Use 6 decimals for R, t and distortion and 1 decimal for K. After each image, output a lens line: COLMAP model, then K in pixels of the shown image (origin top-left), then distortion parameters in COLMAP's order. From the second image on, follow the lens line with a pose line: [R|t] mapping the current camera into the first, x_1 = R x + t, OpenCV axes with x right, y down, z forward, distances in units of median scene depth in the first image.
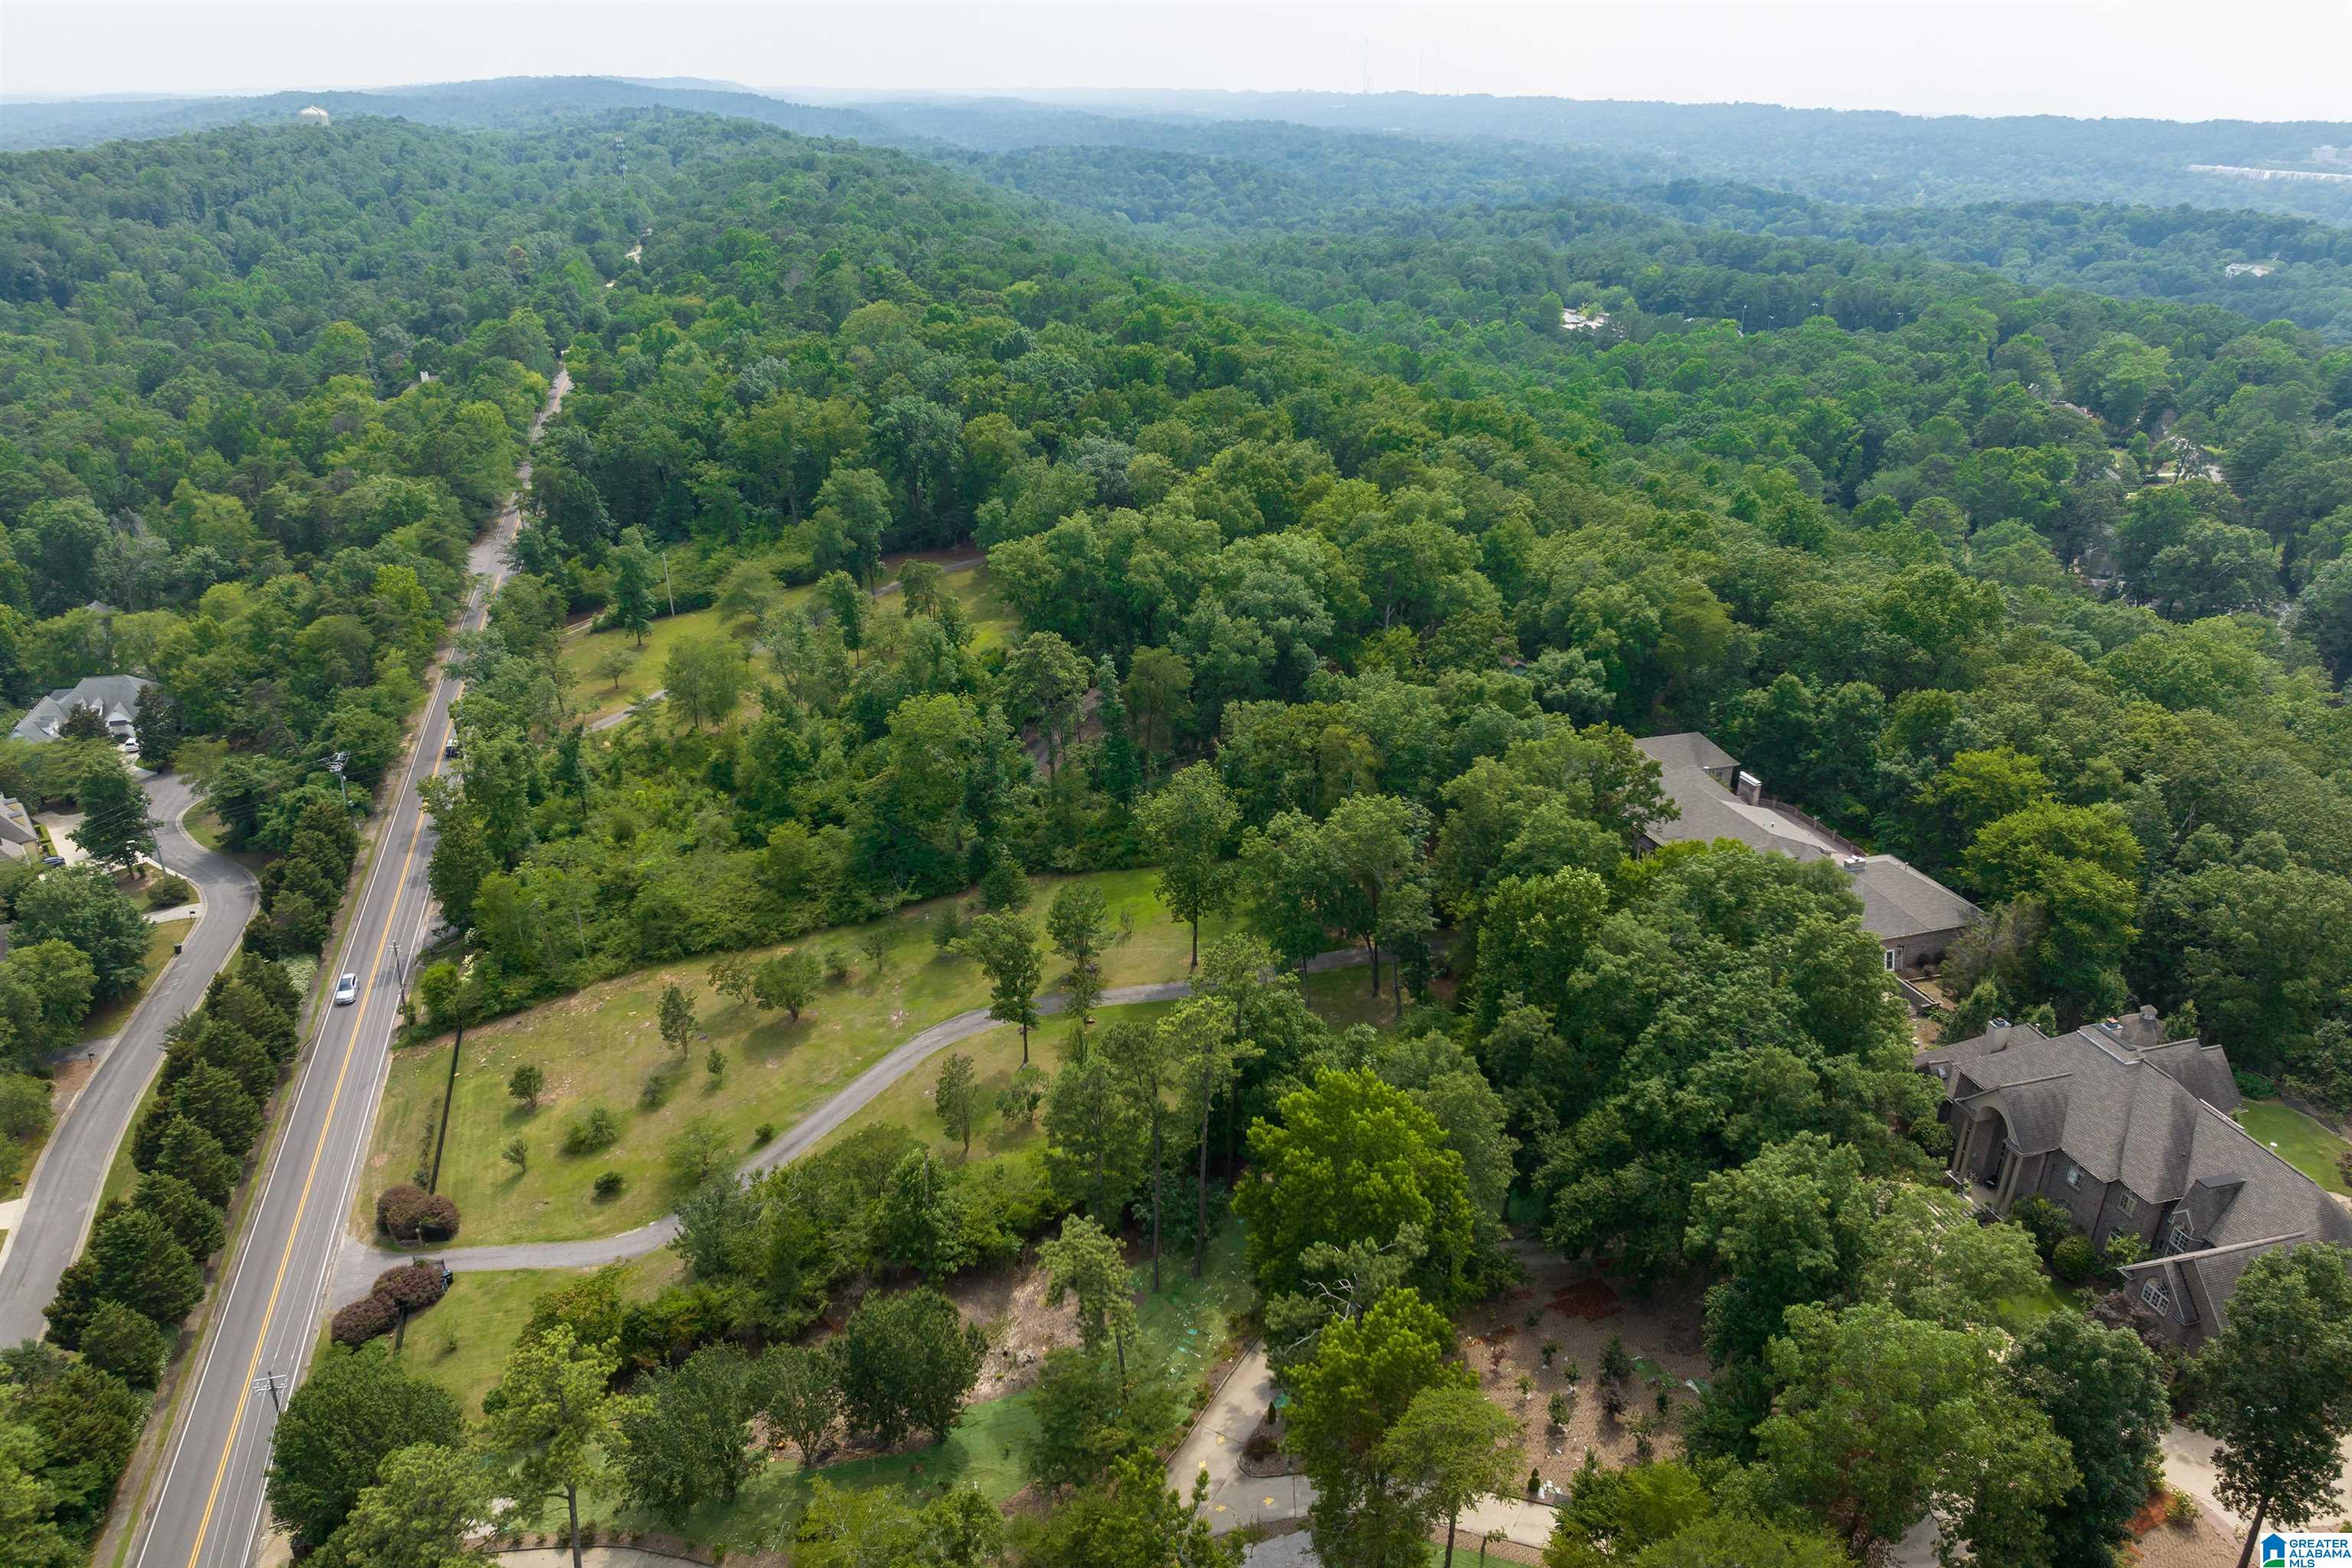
lens RADIAL K [[1679.3, 0, 1176.0], [0, 1679.3, 784.0], [0, 0, 1]] dist [-0.036388, 0.001220]
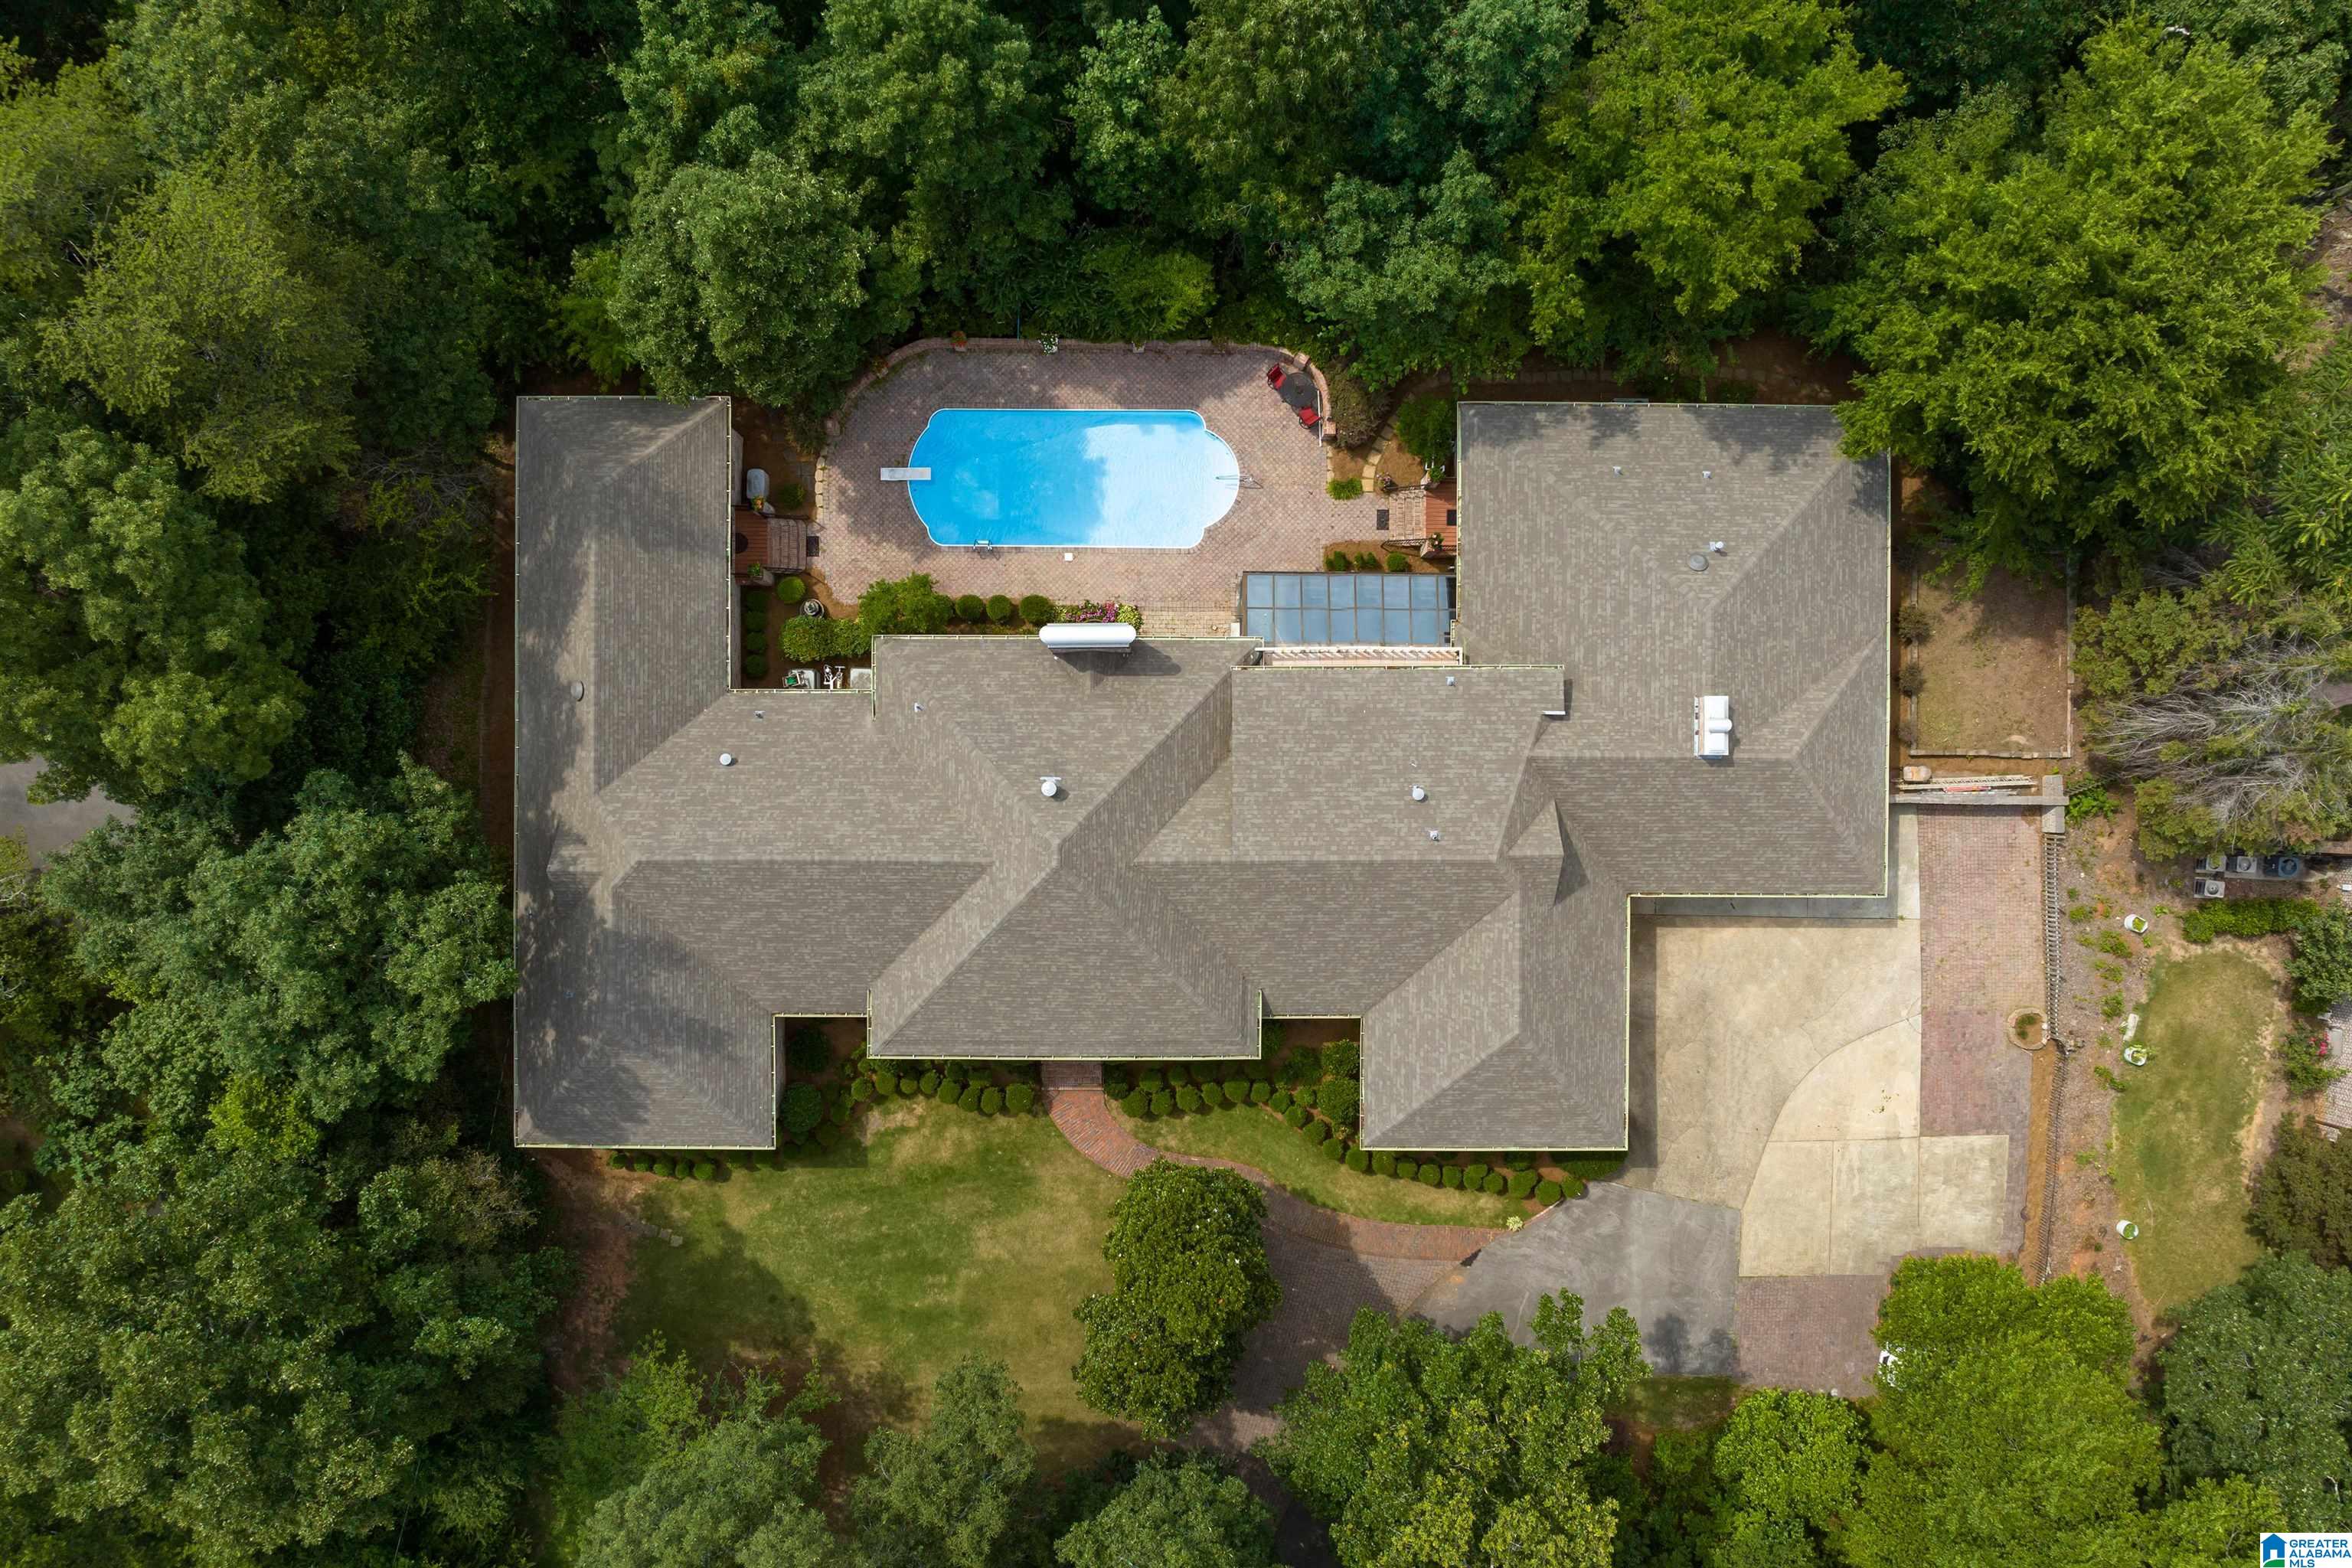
lens RADIAL K [[1621.2, 0, 1176.0], [0, 1621.2, 784.0], [0, 0, 1]] dist [-0.027577, -0.002968]
pose [[0.317888, -0.948106, -0.006448, 0.295260], [0.365563, 0.116288, 0.923494, -0.241846], [-0.874820, -0.295925, 0.383560, 0.786840]]
